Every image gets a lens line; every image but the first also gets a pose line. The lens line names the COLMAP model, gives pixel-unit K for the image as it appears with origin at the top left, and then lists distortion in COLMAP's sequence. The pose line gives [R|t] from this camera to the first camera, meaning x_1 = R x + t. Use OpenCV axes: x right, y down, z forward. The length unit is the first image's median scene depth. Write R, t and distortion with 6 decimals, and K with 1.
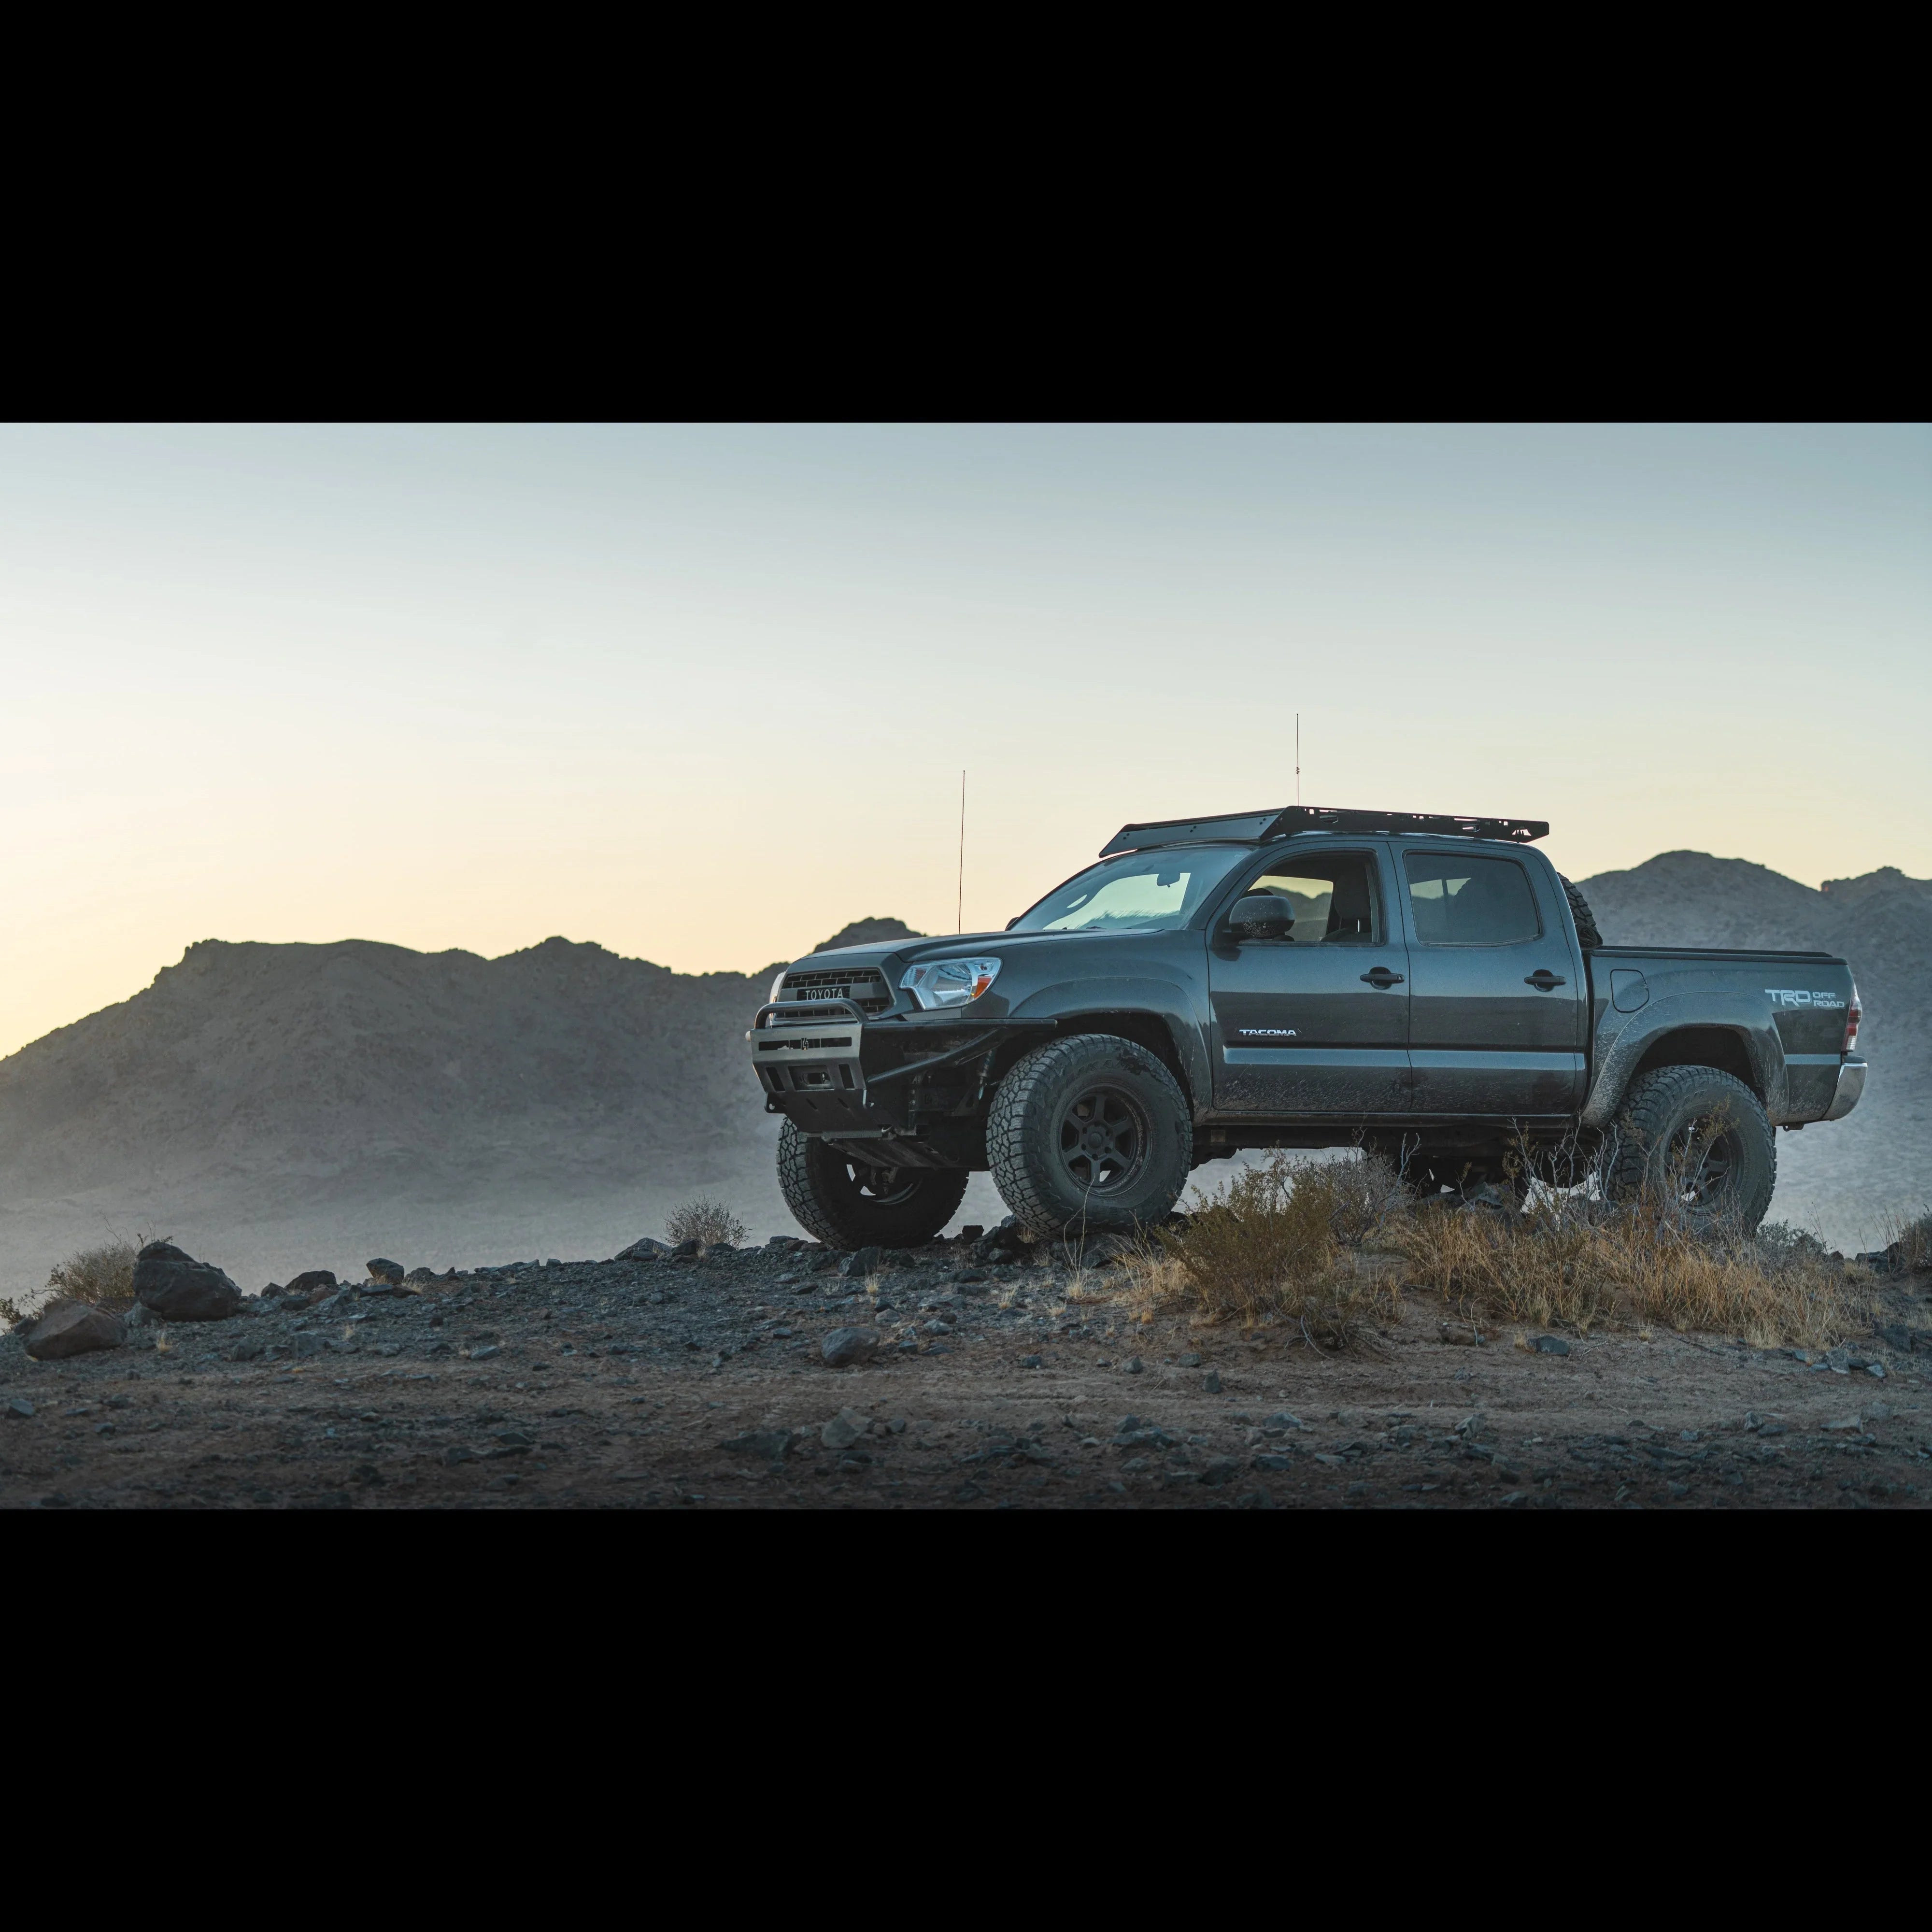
lens RADIAL K [[5280.6, 0, 966.0], [0, 5280.6, 966.0], [0, 0, 1]] dist [-0.117662, 0.124777]
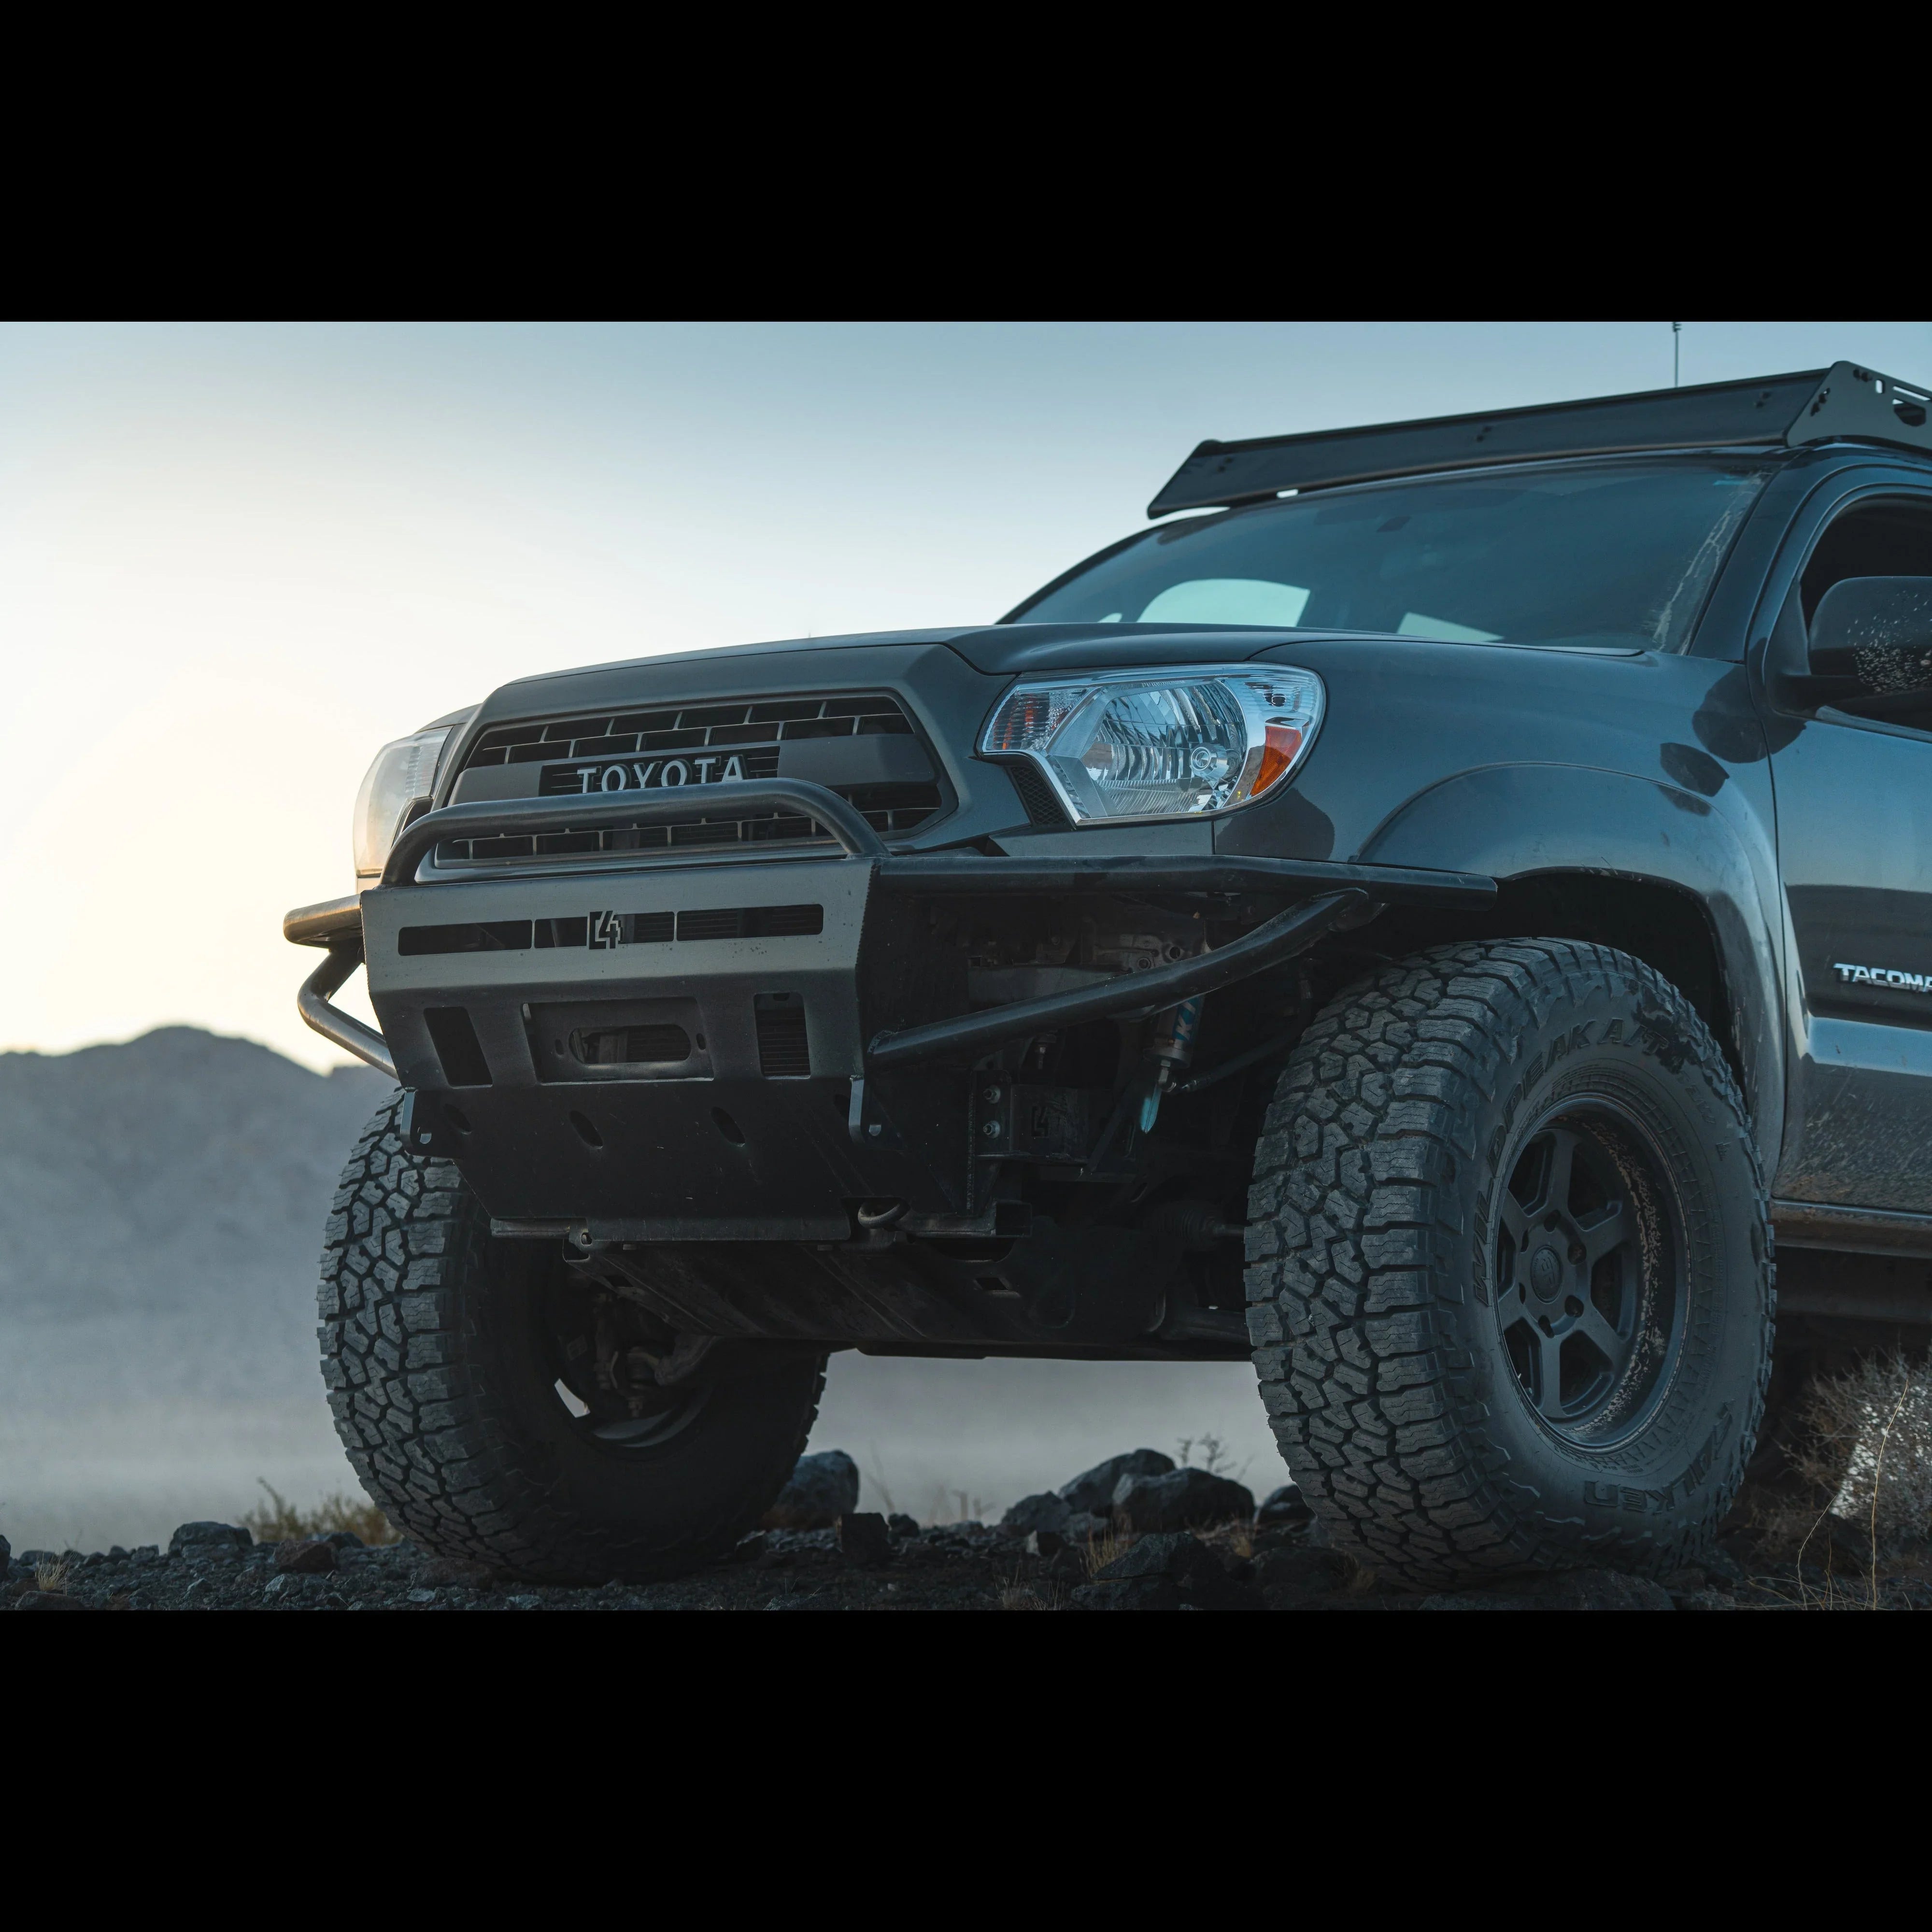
lens RADIAL K [[5280.6, 0, 966.0], [0, 5280.6, 966.0], [0, 0, 1]] dist [-0.117662, 0.124777]
pose [[0.952197, 0.052190, 0.300994, -0.104741], [-0.040862, 0.998204, -0.043813, 0.029890], [-0.302740, 0.029419, 0.952619, 0.707899]]
